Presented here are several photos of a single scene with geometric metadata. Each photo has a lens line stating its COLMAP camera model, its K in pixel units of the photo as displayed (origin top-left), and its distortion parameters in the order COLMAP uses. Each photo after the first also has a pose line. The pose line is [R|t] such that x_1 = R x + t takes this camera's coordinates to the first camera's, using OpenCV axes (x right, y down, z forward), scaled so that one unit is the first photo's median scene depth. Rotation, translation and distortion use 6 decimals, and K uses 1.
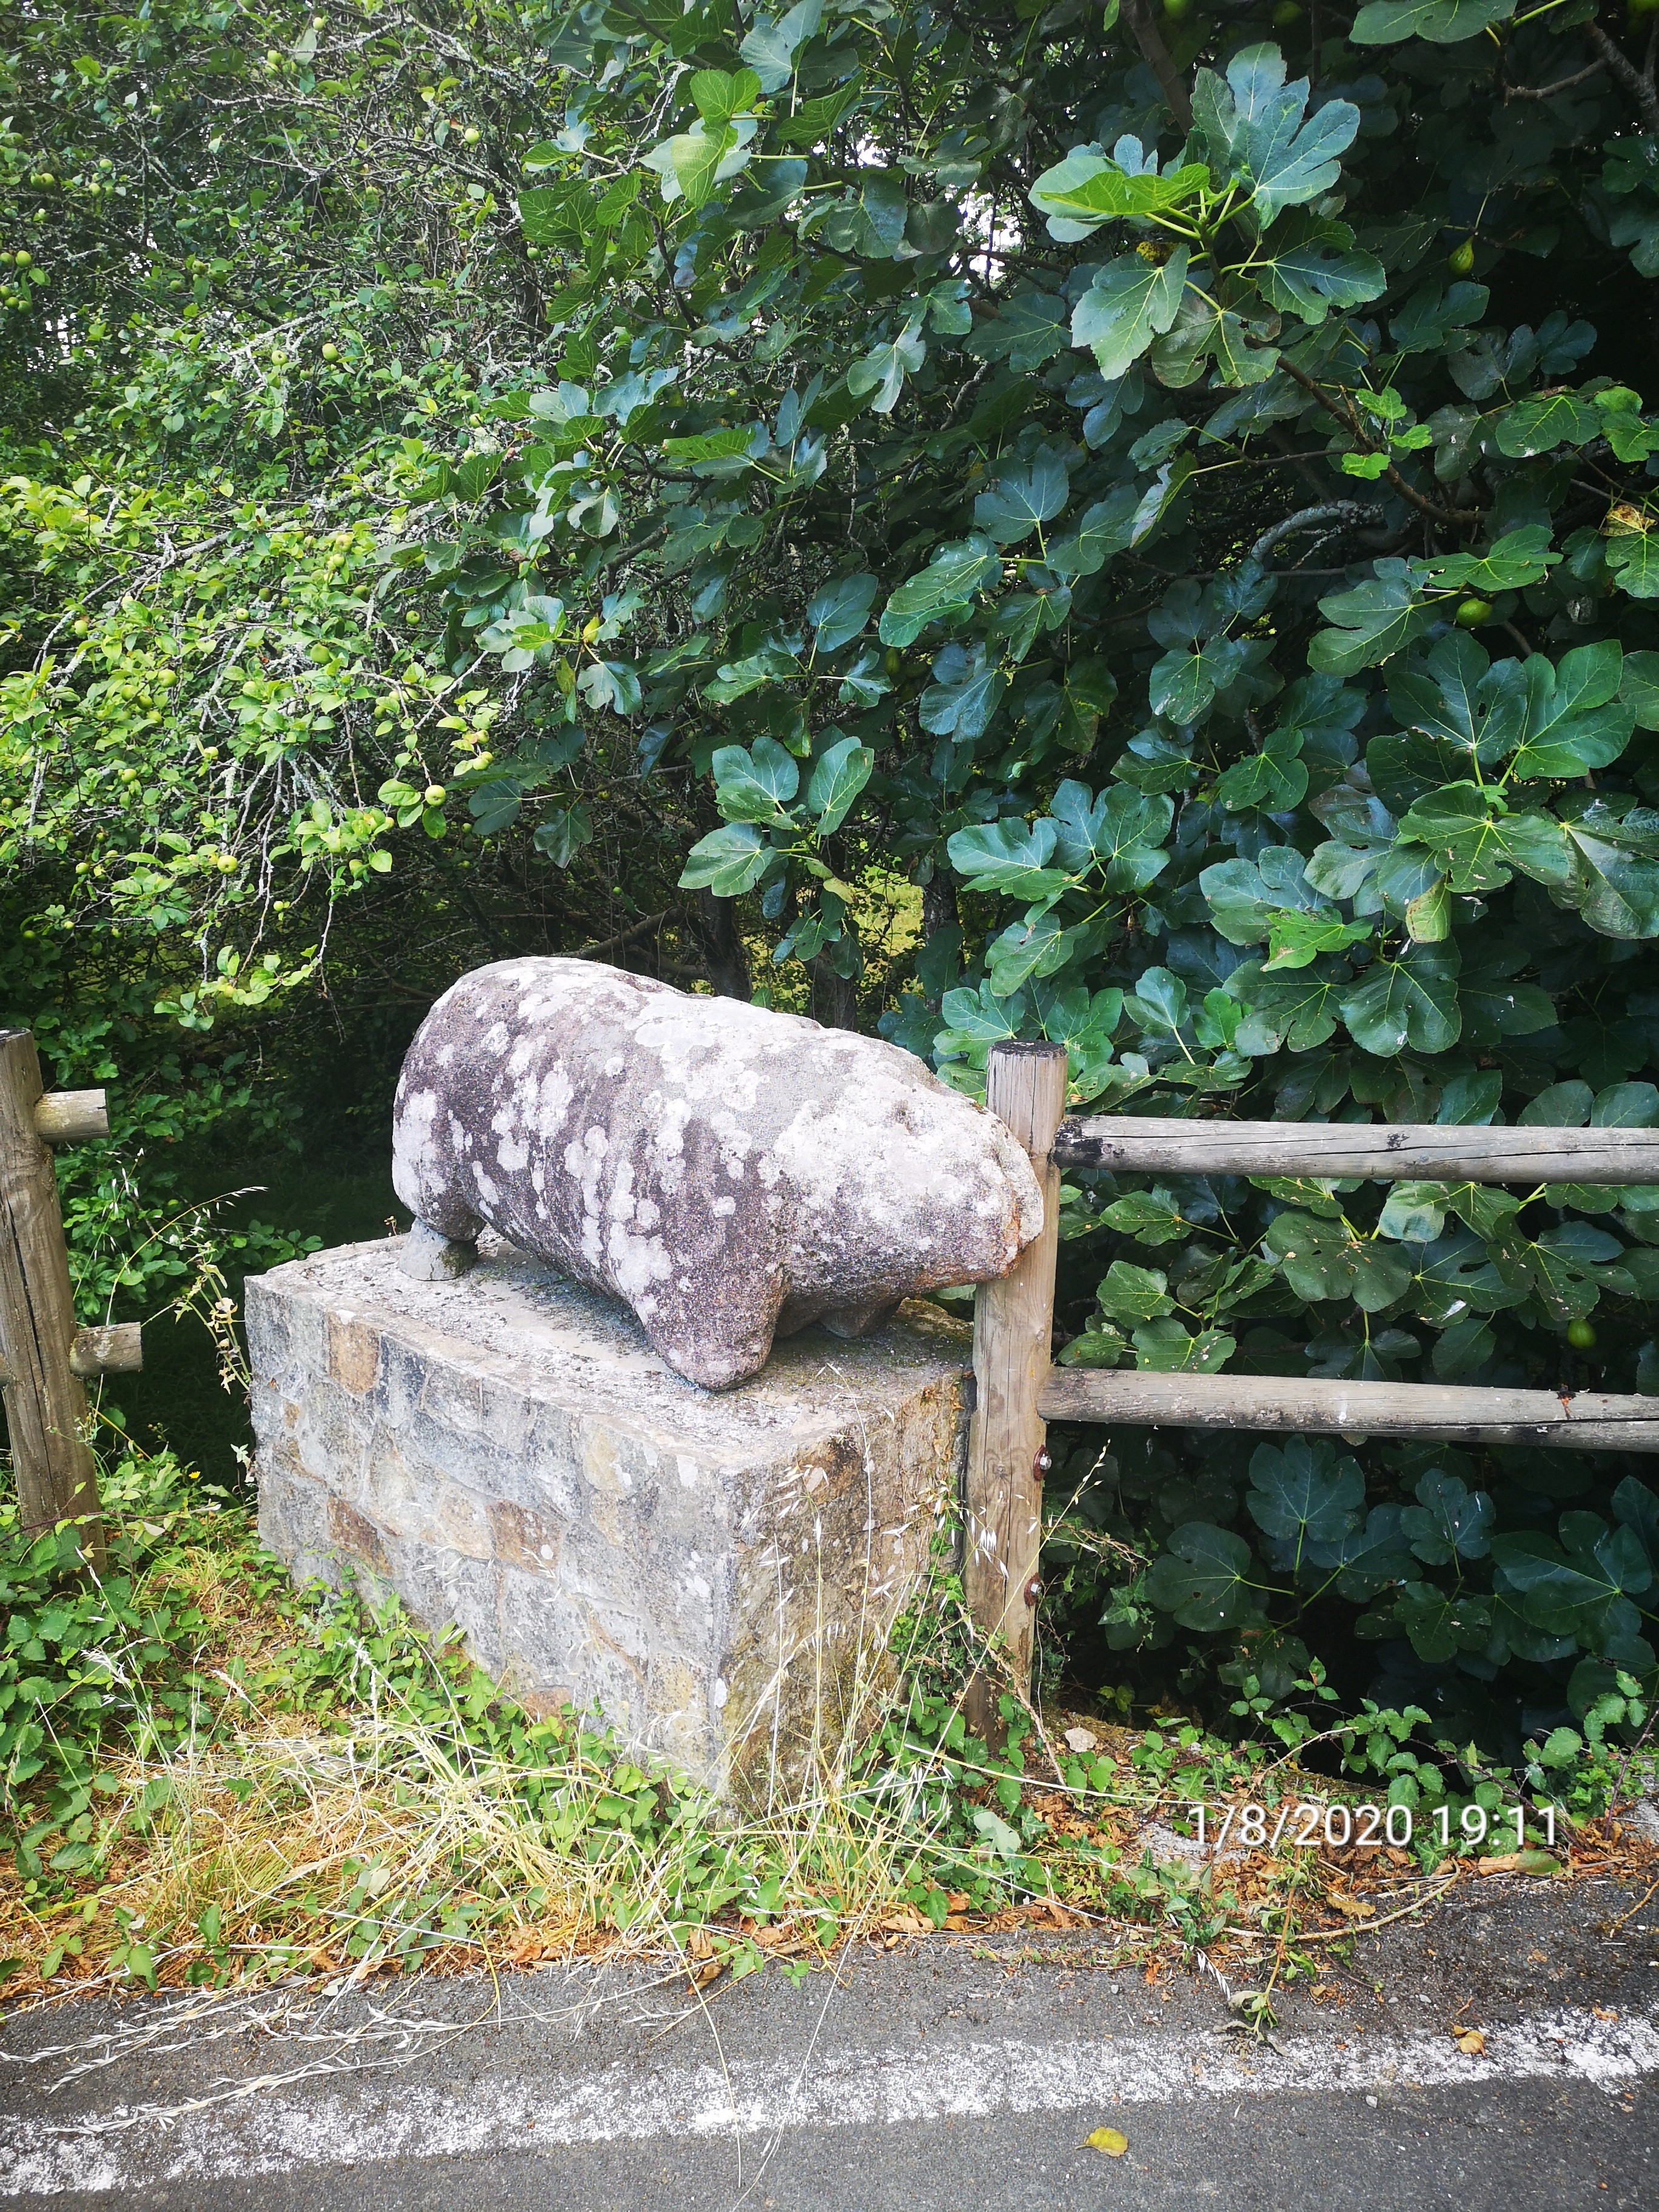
lens RADIAL K [[1714.6, 0, 827.3], [0, 1714.6, 1104.5], [0, 0, 1]] dist [0.042411, 0.000303]
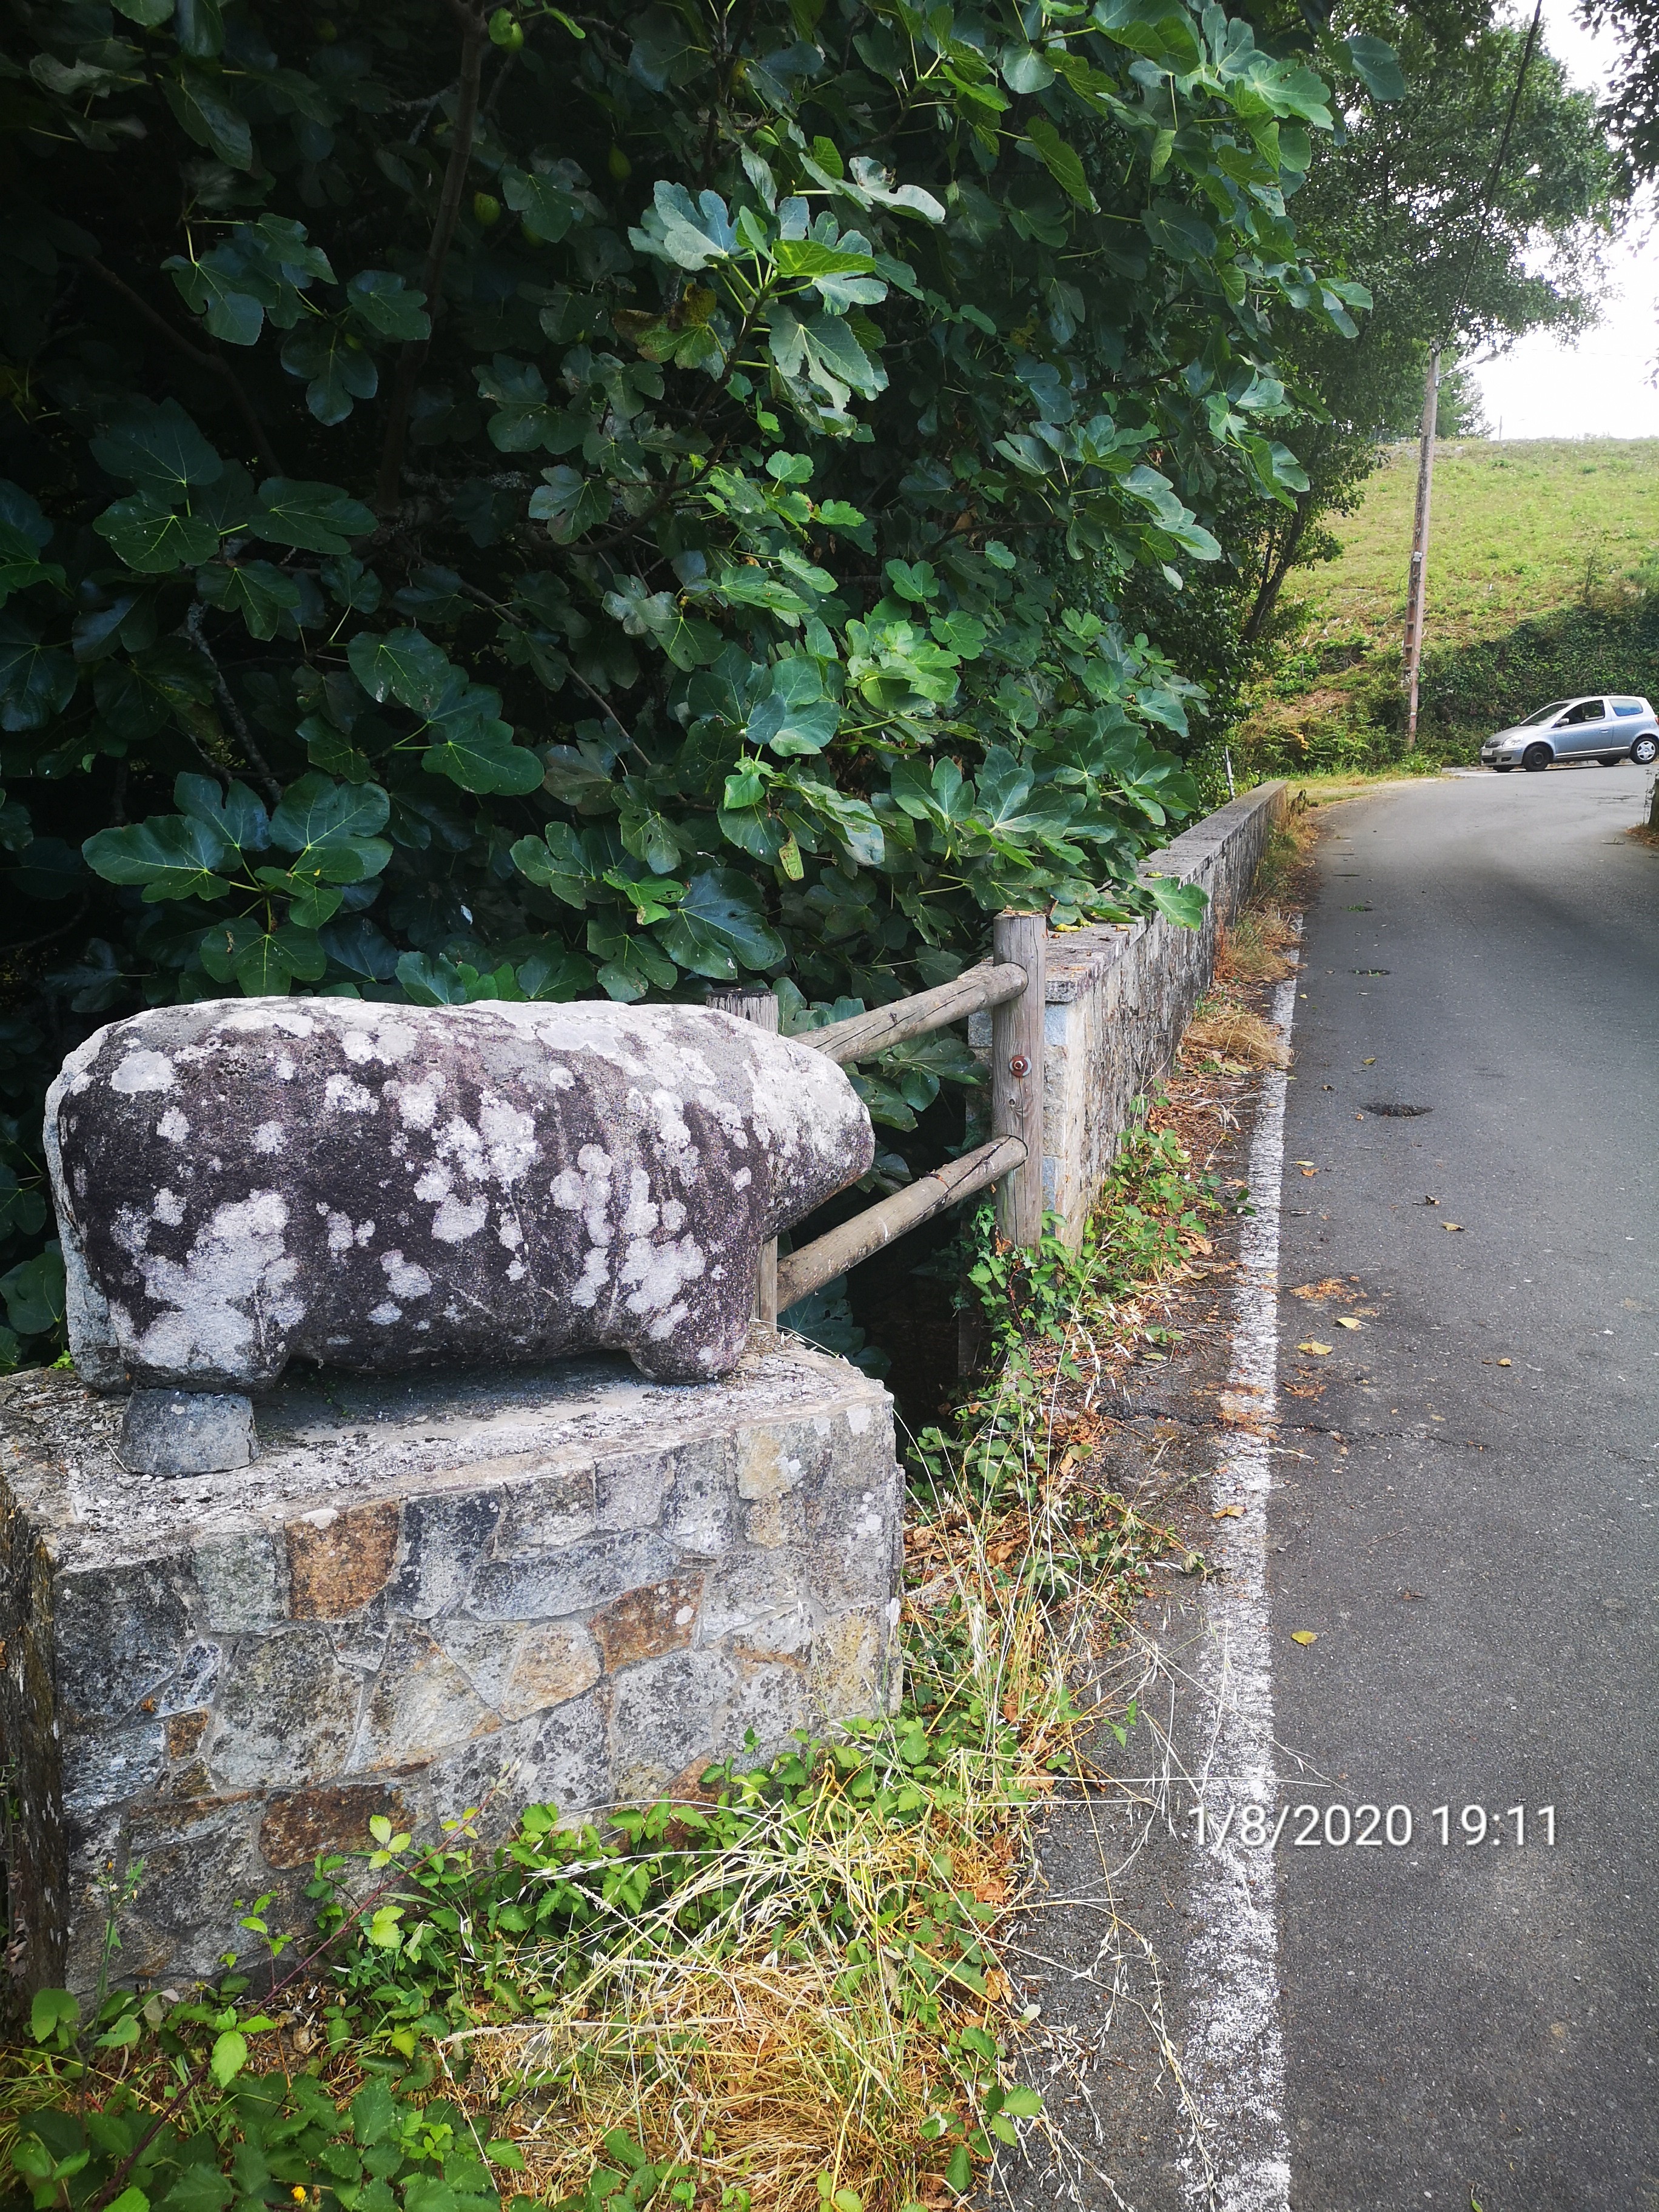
lens RADIAL K [[1714.6, 0, 827.3], [0, 1714.6, 1107.4], [0, 0, 1]] dist [0.042411, 0.000303]
pose [[0.302238, -0.197395, 0.932570, -0.924701], [0.212918, 0.967587, 0.135802, -0.100341], [-0.929149, 0.157516, 0.334470, 0.594632]]
